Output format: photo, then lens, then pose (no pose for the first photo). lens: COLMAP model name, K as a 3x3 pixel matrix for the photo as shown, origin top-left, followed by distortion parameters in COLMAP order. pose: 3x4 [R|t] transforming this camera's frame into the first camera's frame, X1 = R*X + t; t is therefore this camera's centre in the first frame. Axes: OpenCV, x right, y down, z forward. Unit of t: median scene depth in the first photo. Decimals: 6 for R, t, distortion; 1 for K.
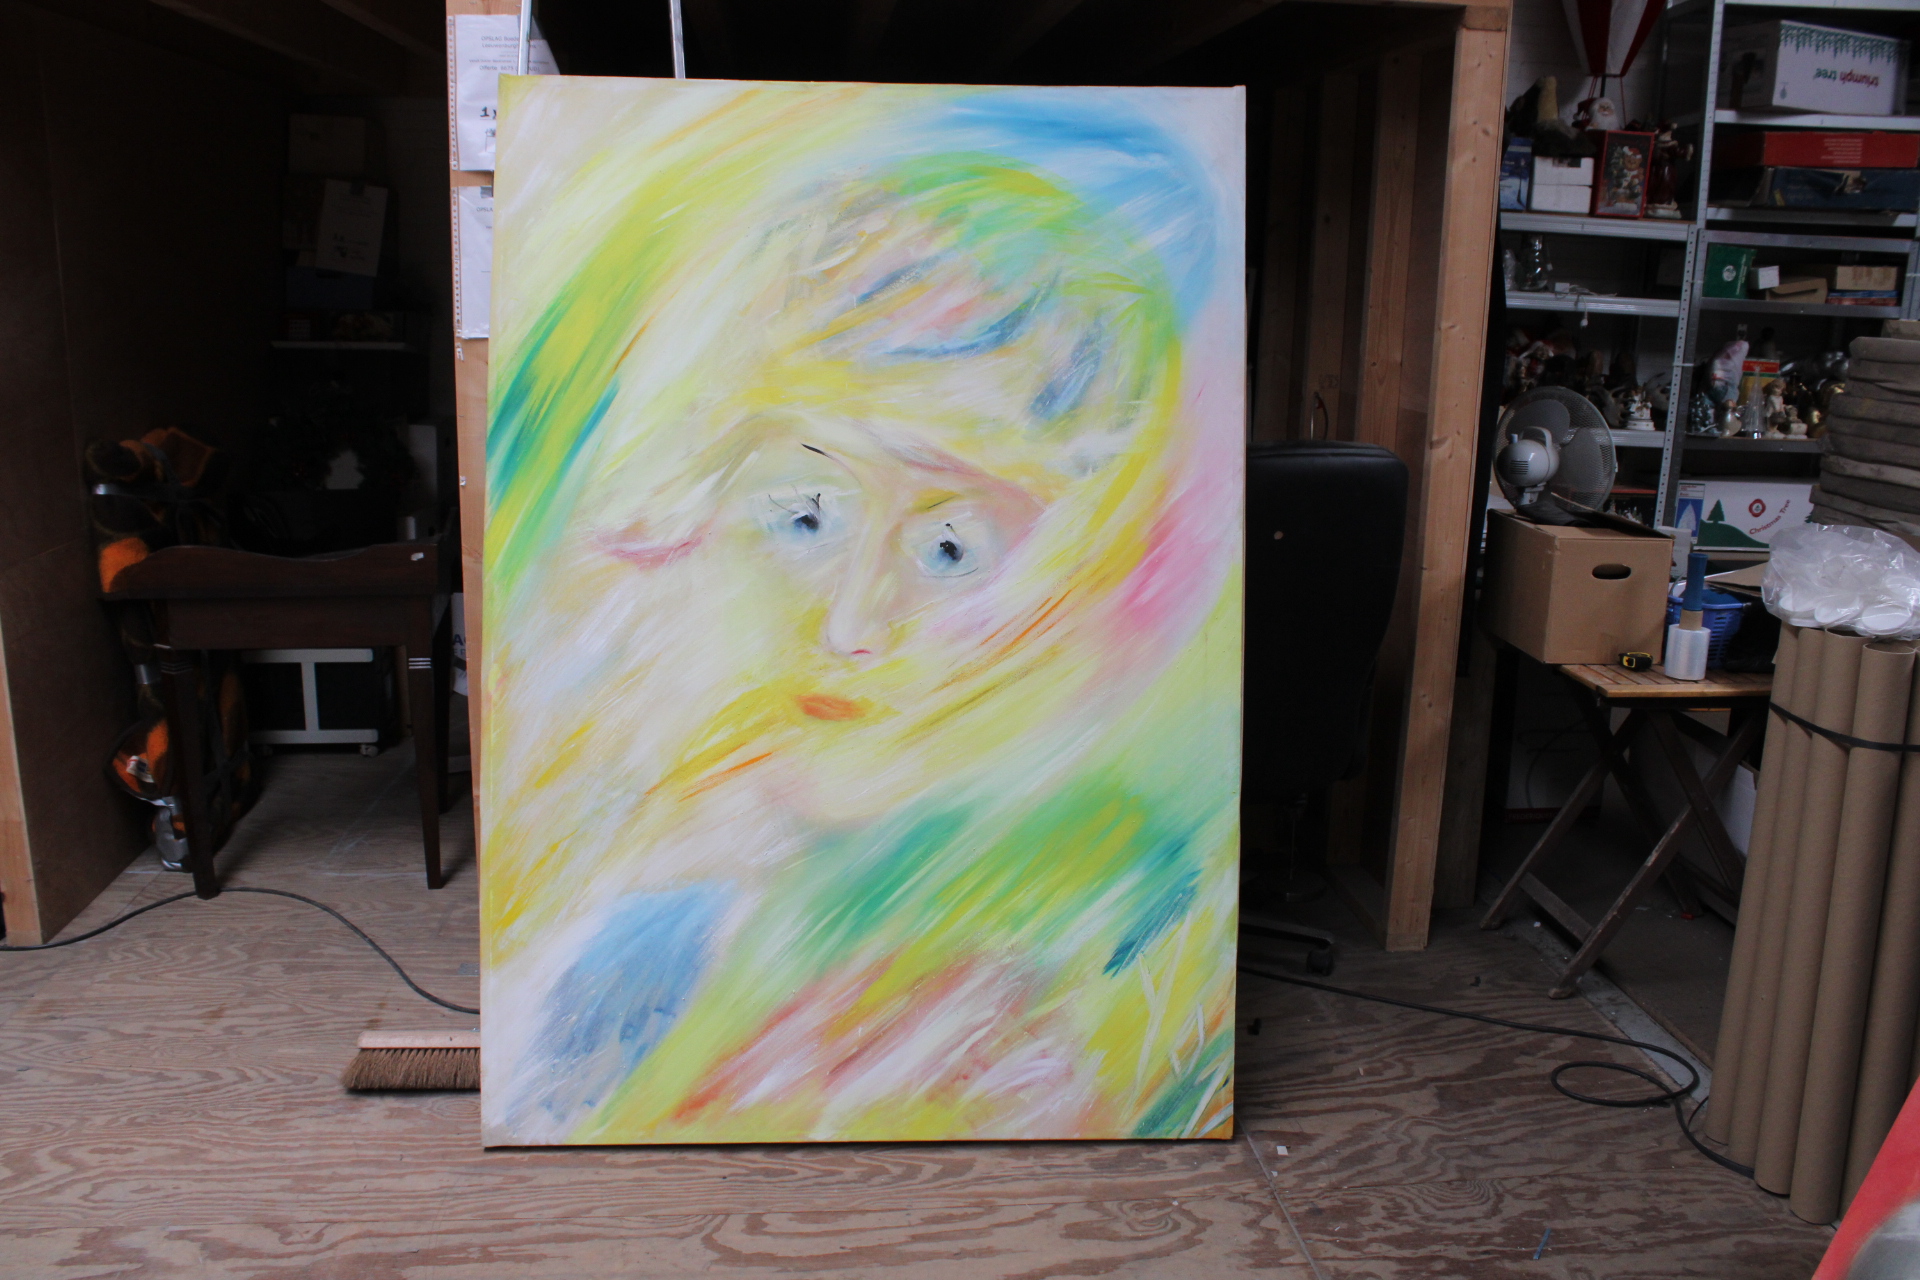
lens RADIAL K [[1649.9, 0, 960.0], [0, 1649.9, 640.0], [0, 0, 1]] dist [-0.133161, -0.000465]
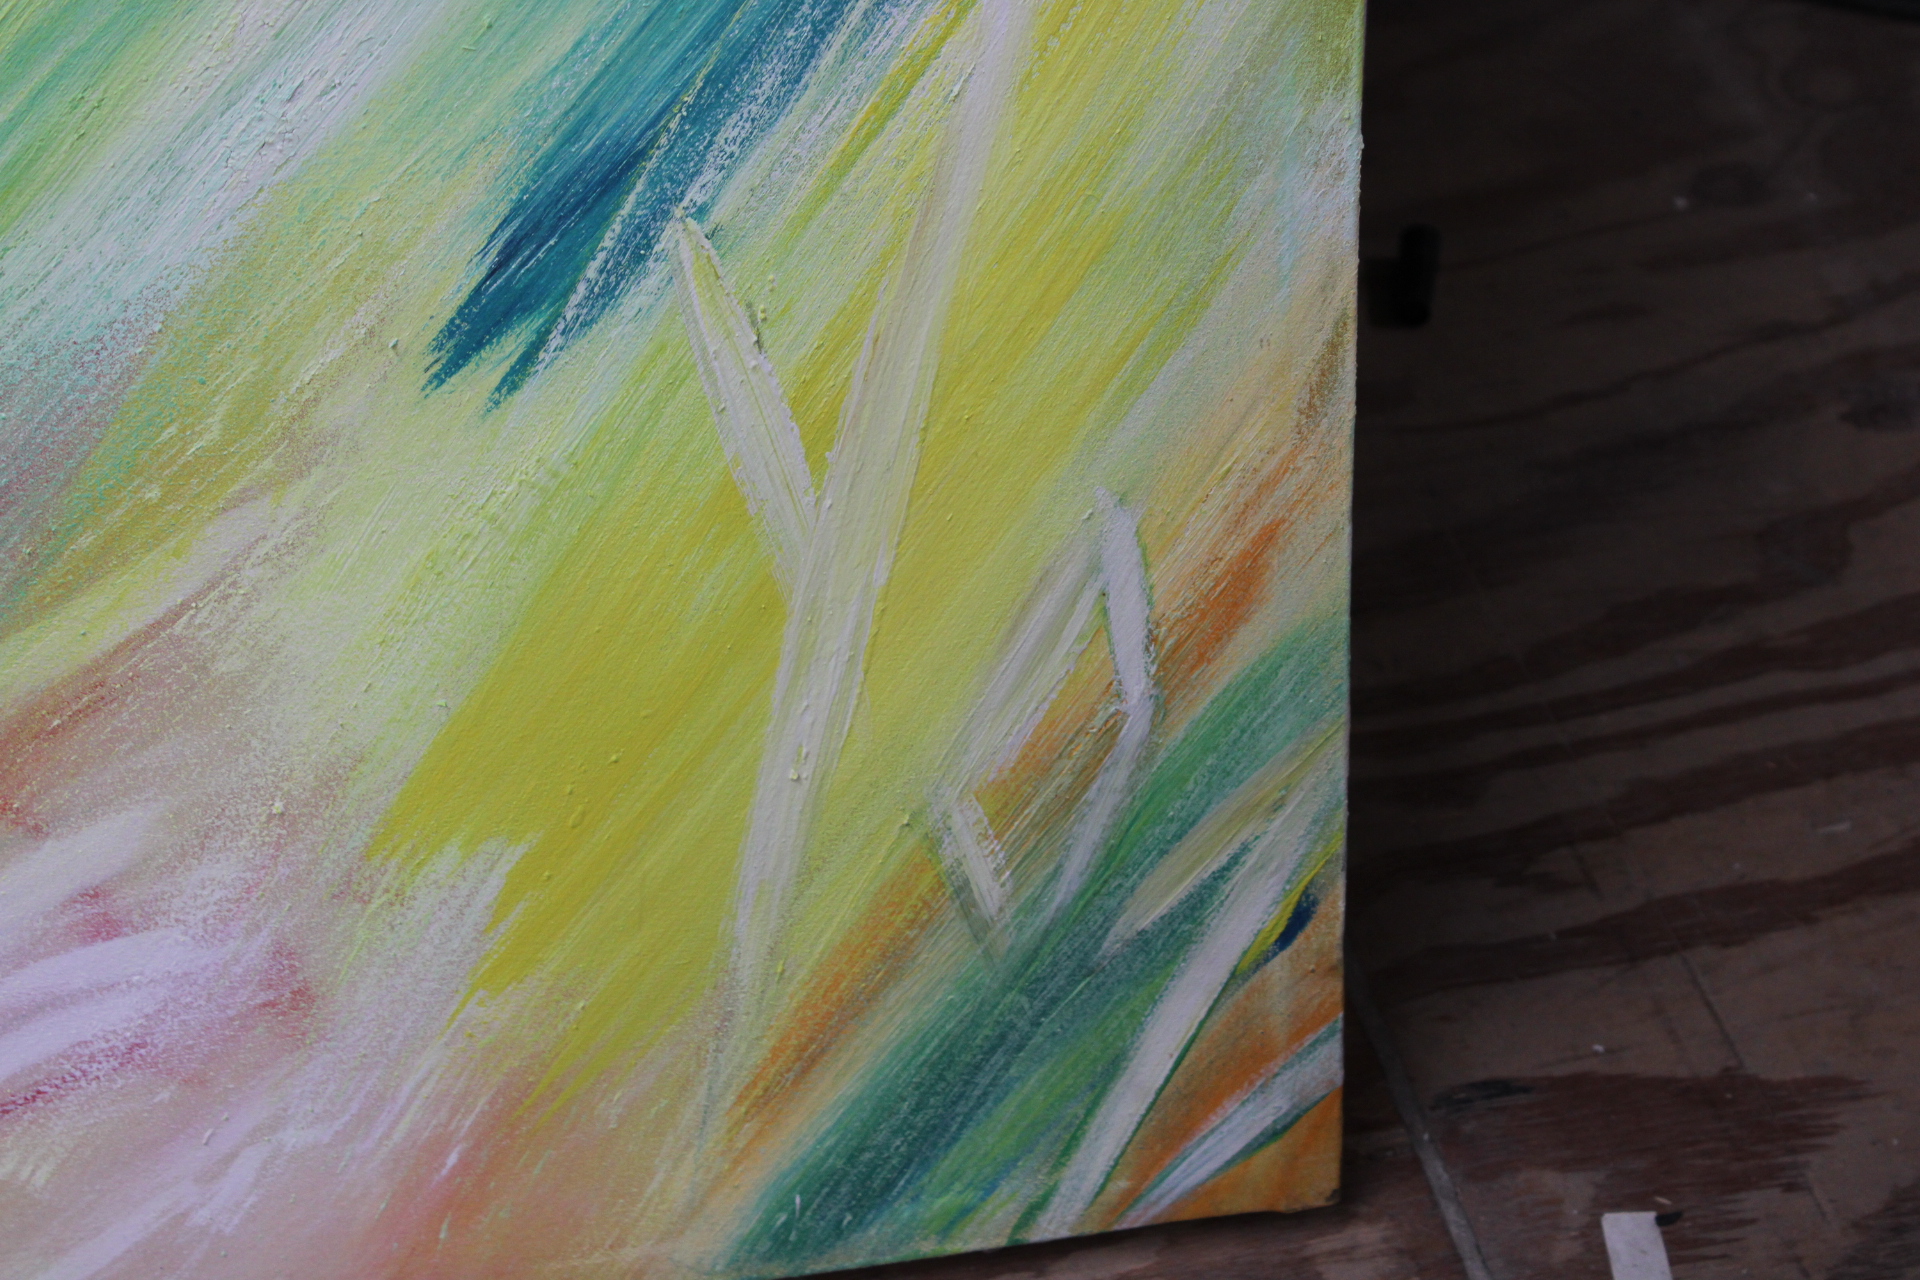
lens RADIAL K [[3754.1, 0, 960.0], [0, 3754.1, 640.0], [0, 0, 1]] dist [0.101826, -0.090731]
pose [[0.991772, -0.098144, 0.082199, 0.106921], [0.044491, 0.866299, 0.497540, 0.064749], [-0.120039, -0.489789, 0.863537, 0.725651]]
